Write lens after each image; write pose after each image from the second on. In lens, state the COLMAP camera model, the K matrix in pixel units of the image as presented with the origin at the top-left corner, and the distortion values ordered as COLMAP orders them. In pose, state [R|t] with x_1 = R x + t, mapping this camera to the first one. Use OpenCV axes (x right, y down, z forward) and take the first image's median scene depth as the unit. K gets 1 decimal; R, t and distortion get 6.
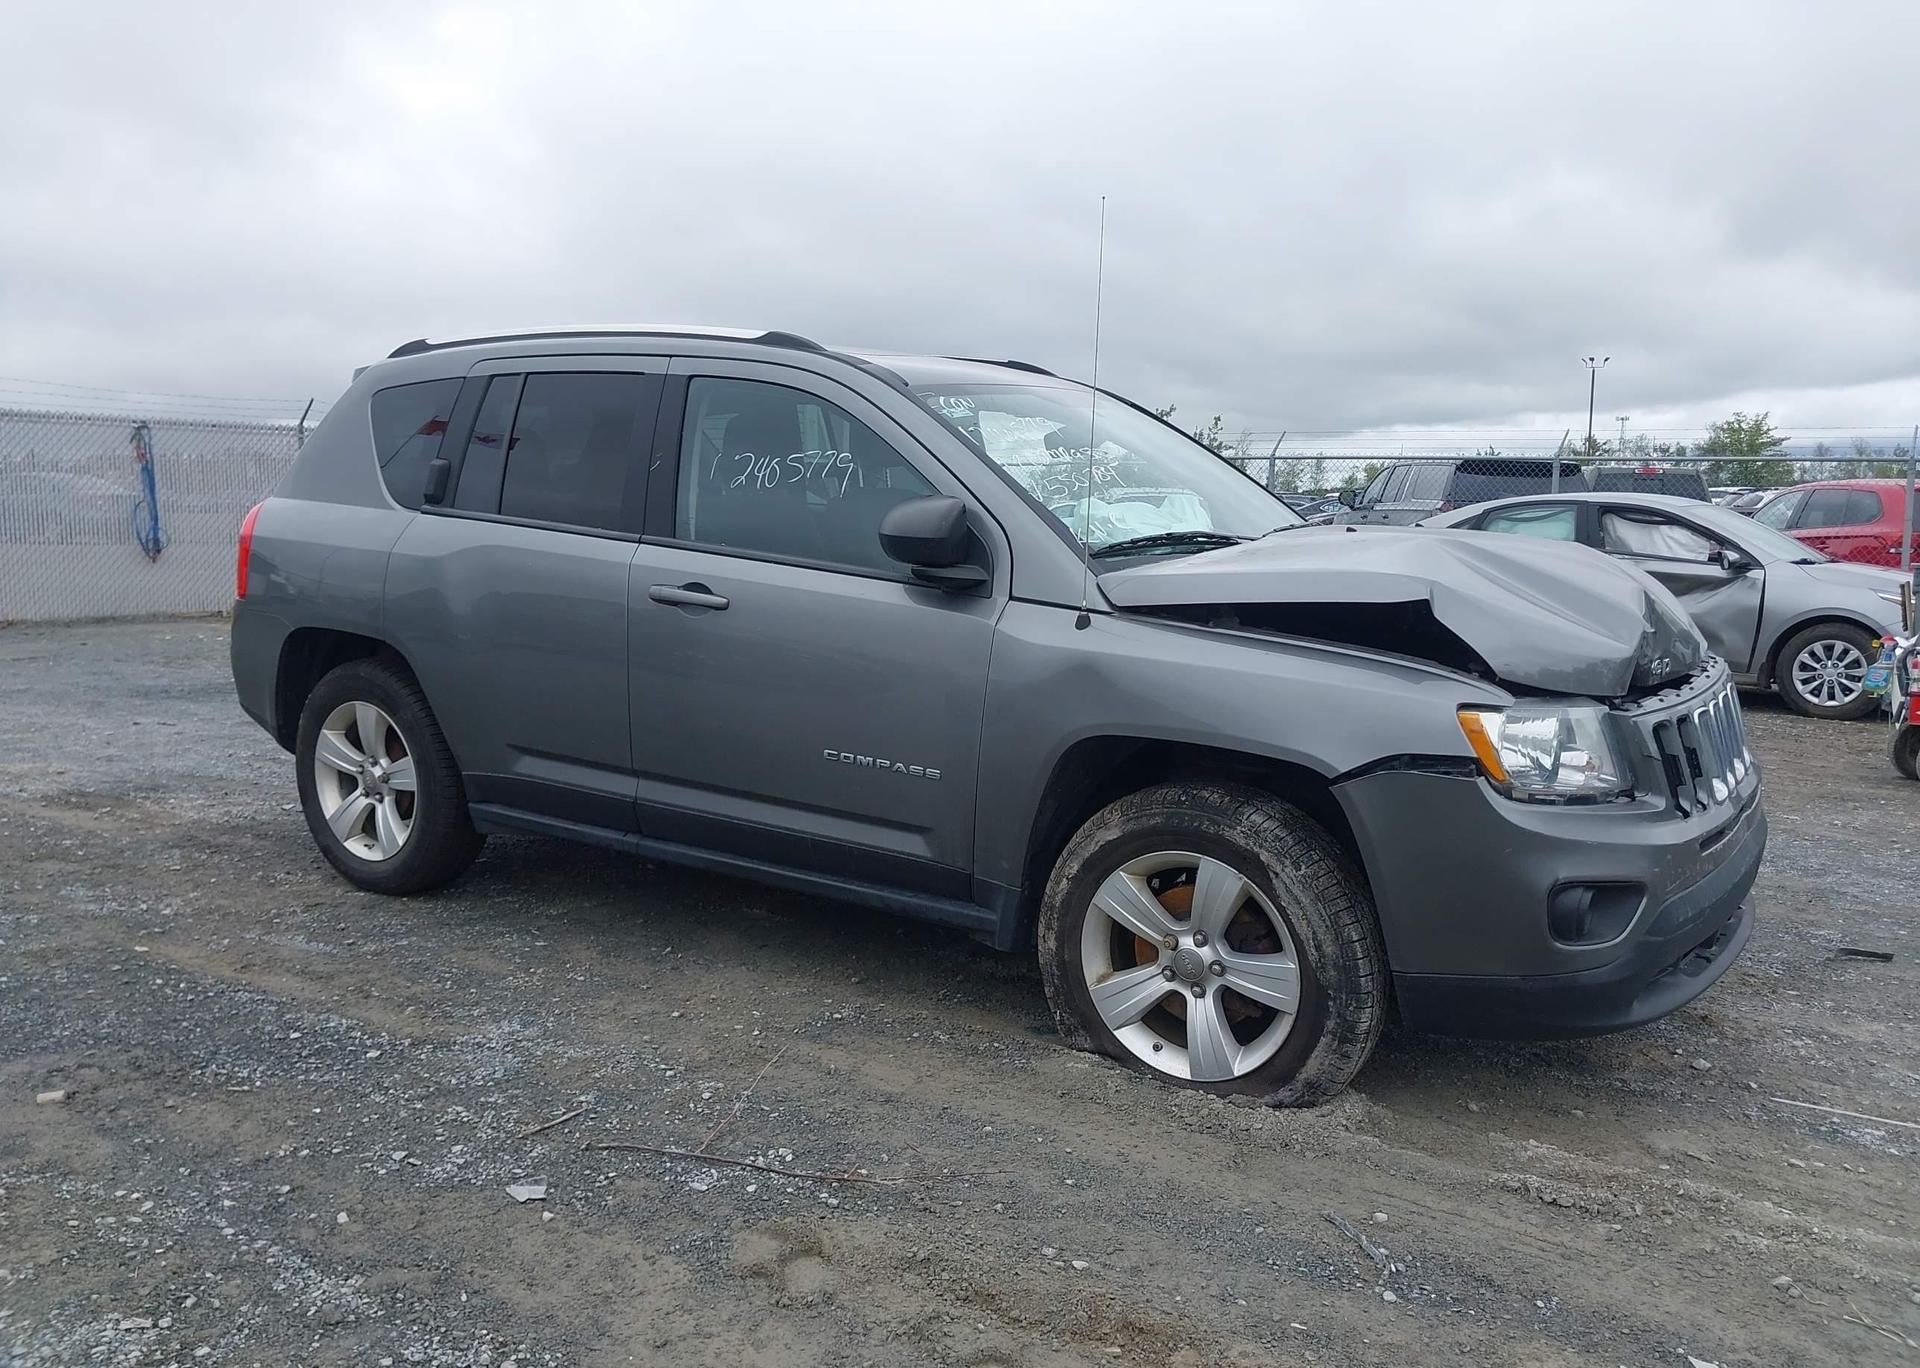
lens RADIAL K [[1499.6, 0, 948.6], [0, 1499.6, 742.1], [0, 0, 1]] dist [0.040329, -0.053095]
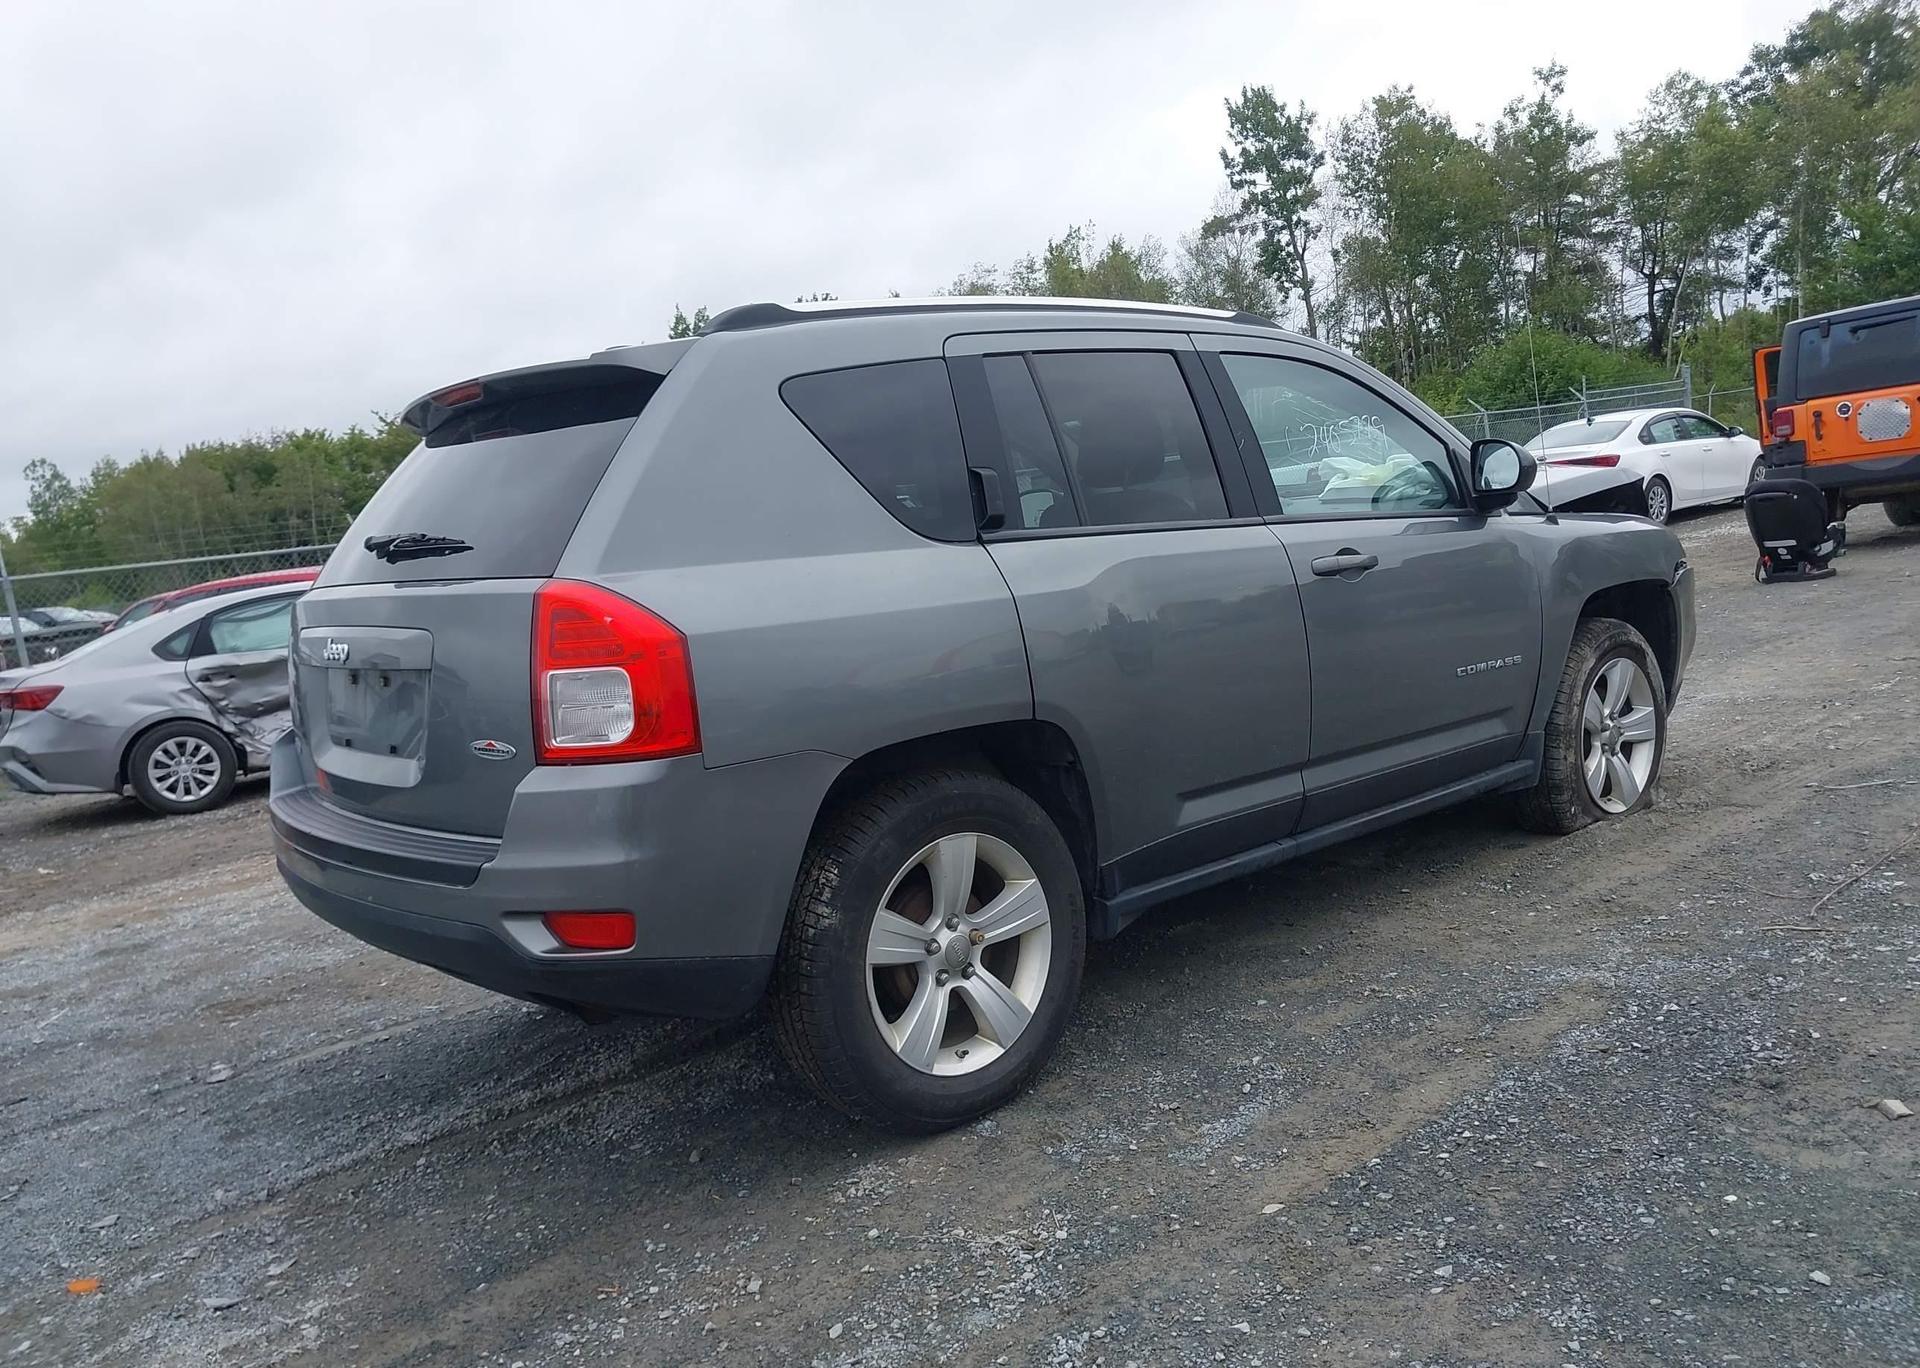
lens RADIAL K [[1499.6, 0, 976.2], [0, 1499.6, 733.7], [0, 0, 1]] dist [0.040329, -0.053095]
pose [[0.276780, -0.189810, 0.942001, -1.348359], [0.281541, 0.953297, 0.109363, -0.186599], [-0.918764, 0.234942, 0.317293, 1.037384]]
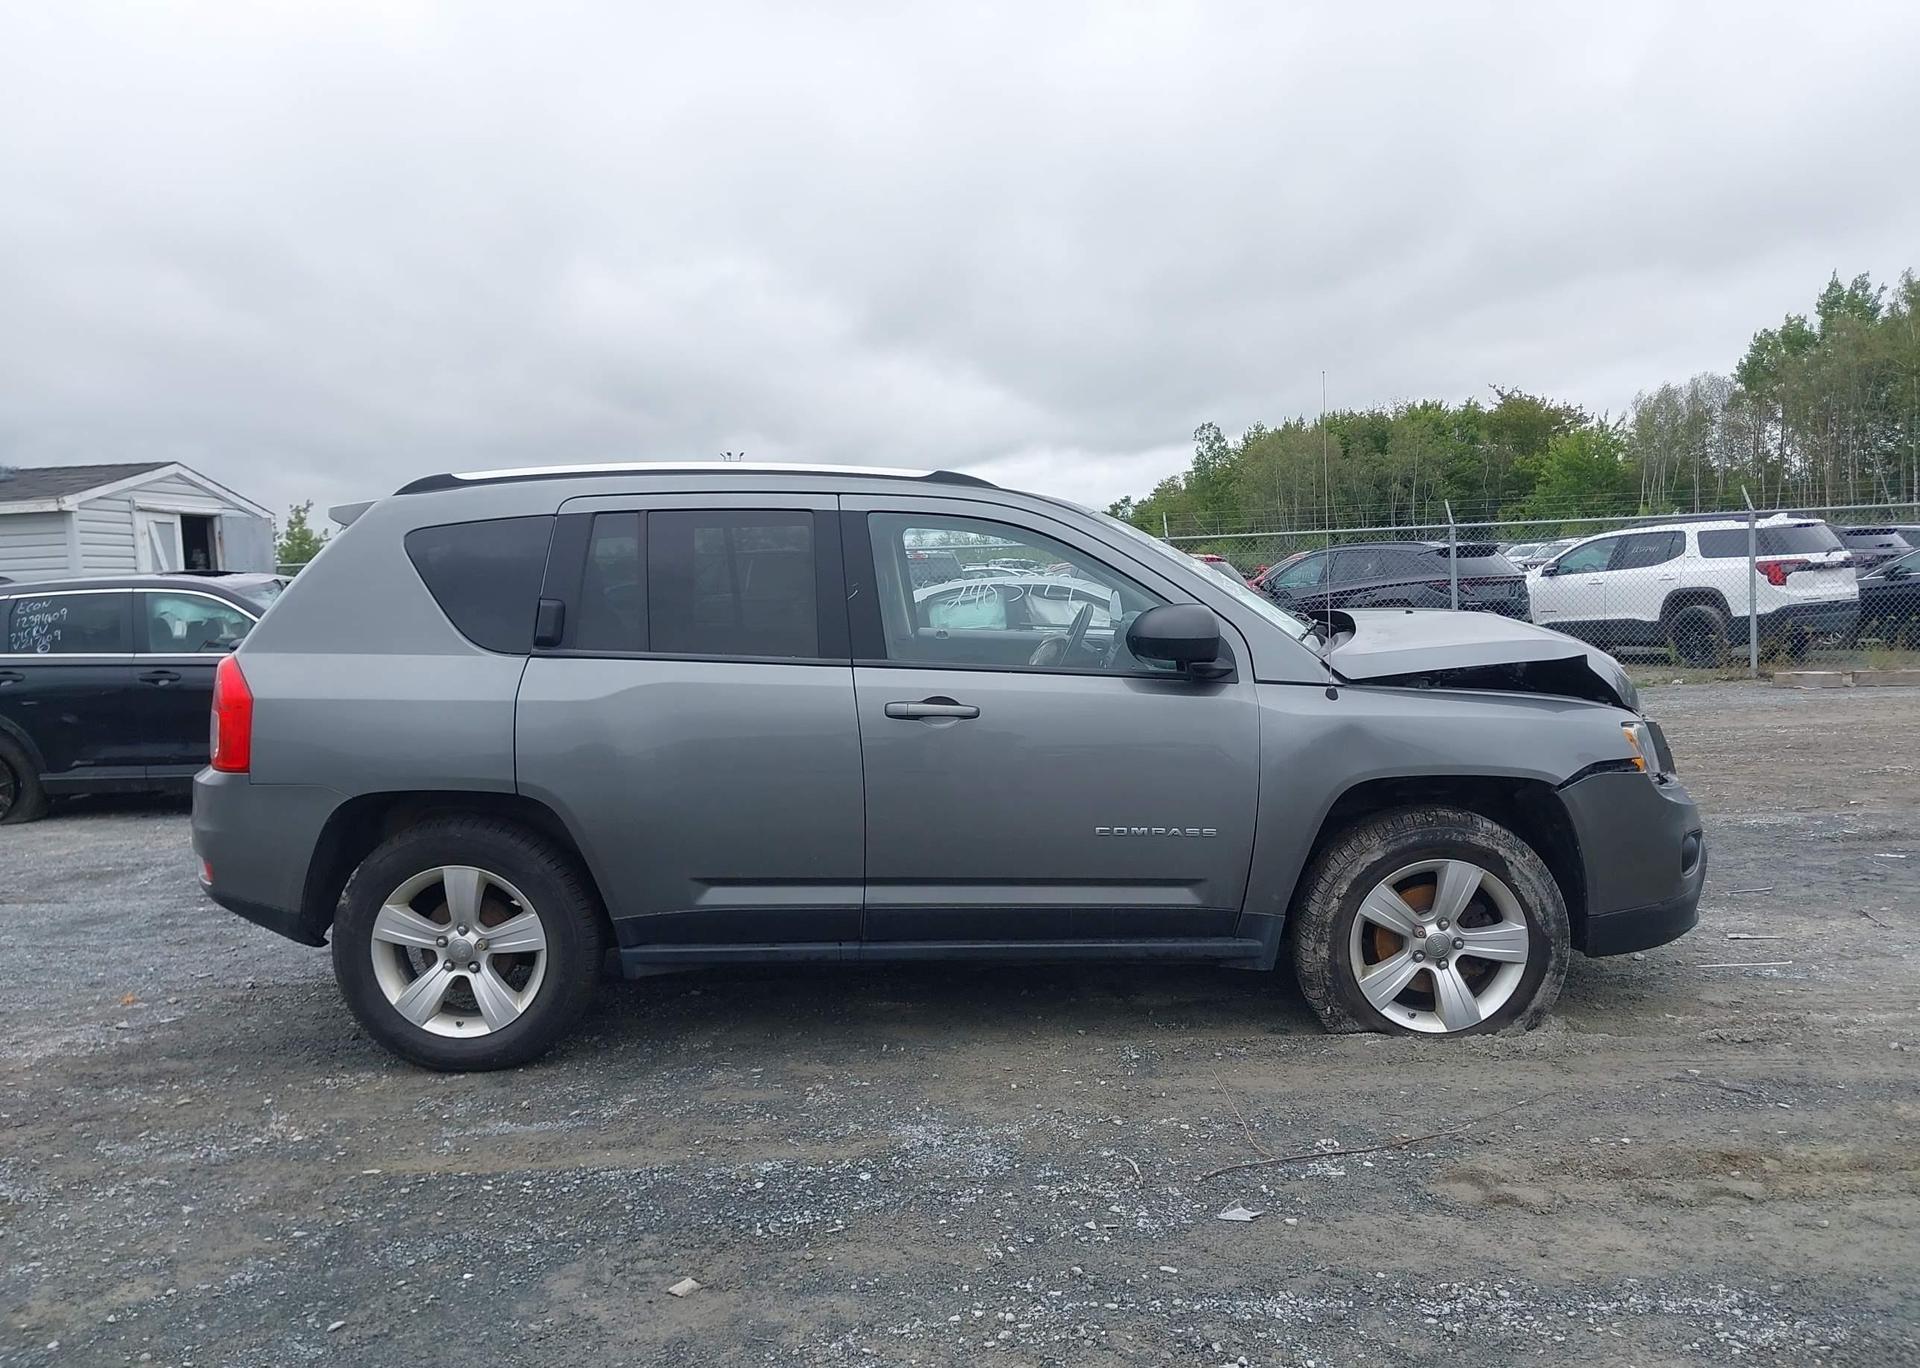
lens RADIAL K [[1499.6, 0, 957.0], [0, 1499.6, 713.1], [0, 0, 1]] dist [0.040329, -0.053095]
pose [[0.848343, -0.096297, 0.520617, -0.808966], [0.136700, 0.989818, -0.039668, -0.054534], [-0.511496, 0.104820, 0.852869, 0.064777]]
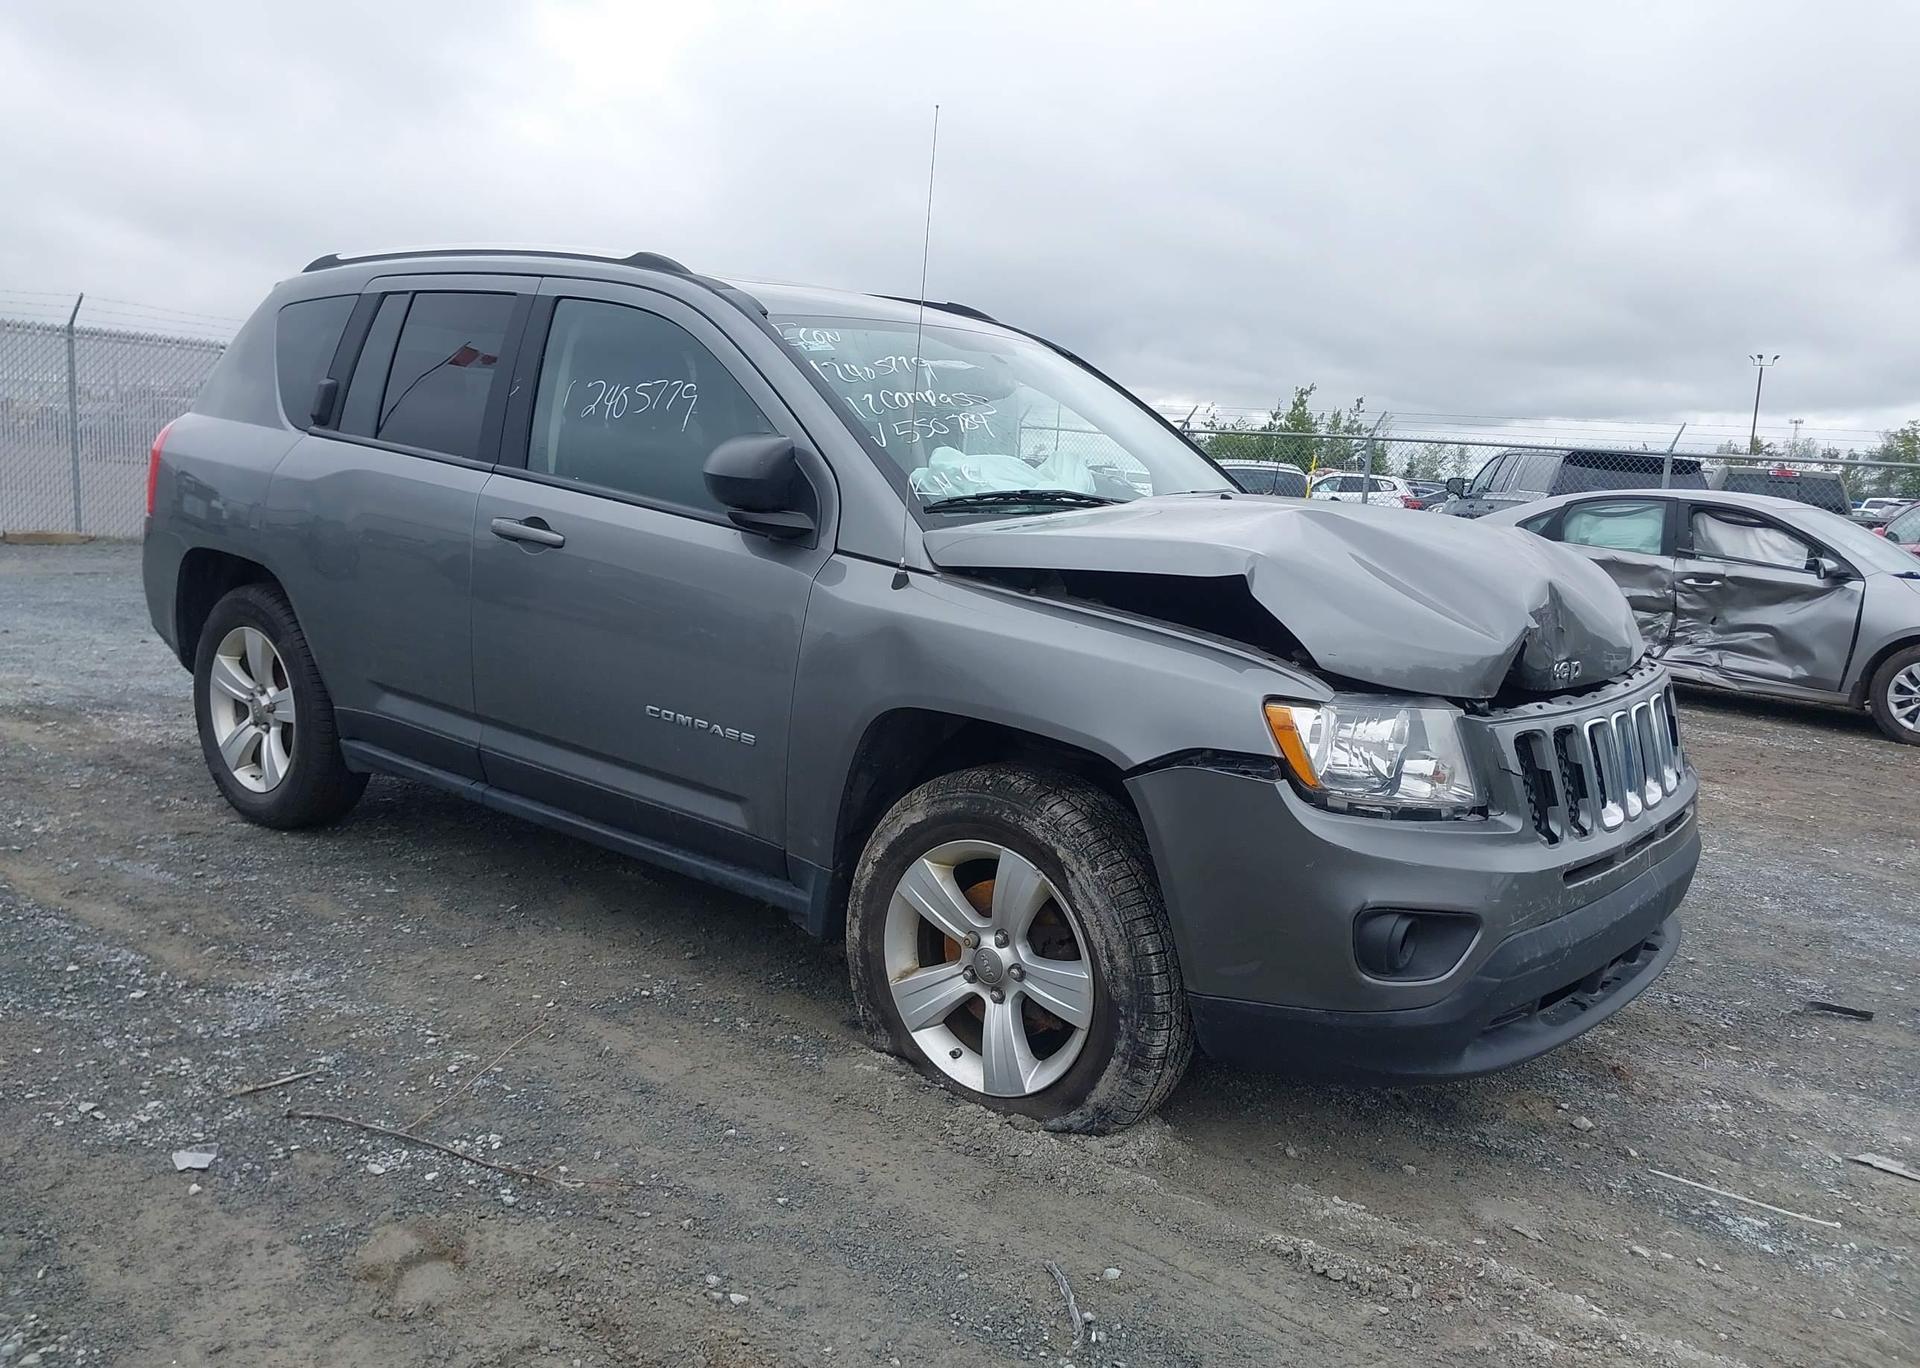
lens RADIAL K [[1499.6, 0, 939.2], [0, 1499.6, 733.0], [0, 0, 1]] dist [0.040329, -0.053095]
pose [[0.994463, 0.064478, -0.082976, 0.183918], [-0.063261, 0.997849, 0.017213, -0.005238], [0.083907, -0.011868, 0.996403, 0.094398]]
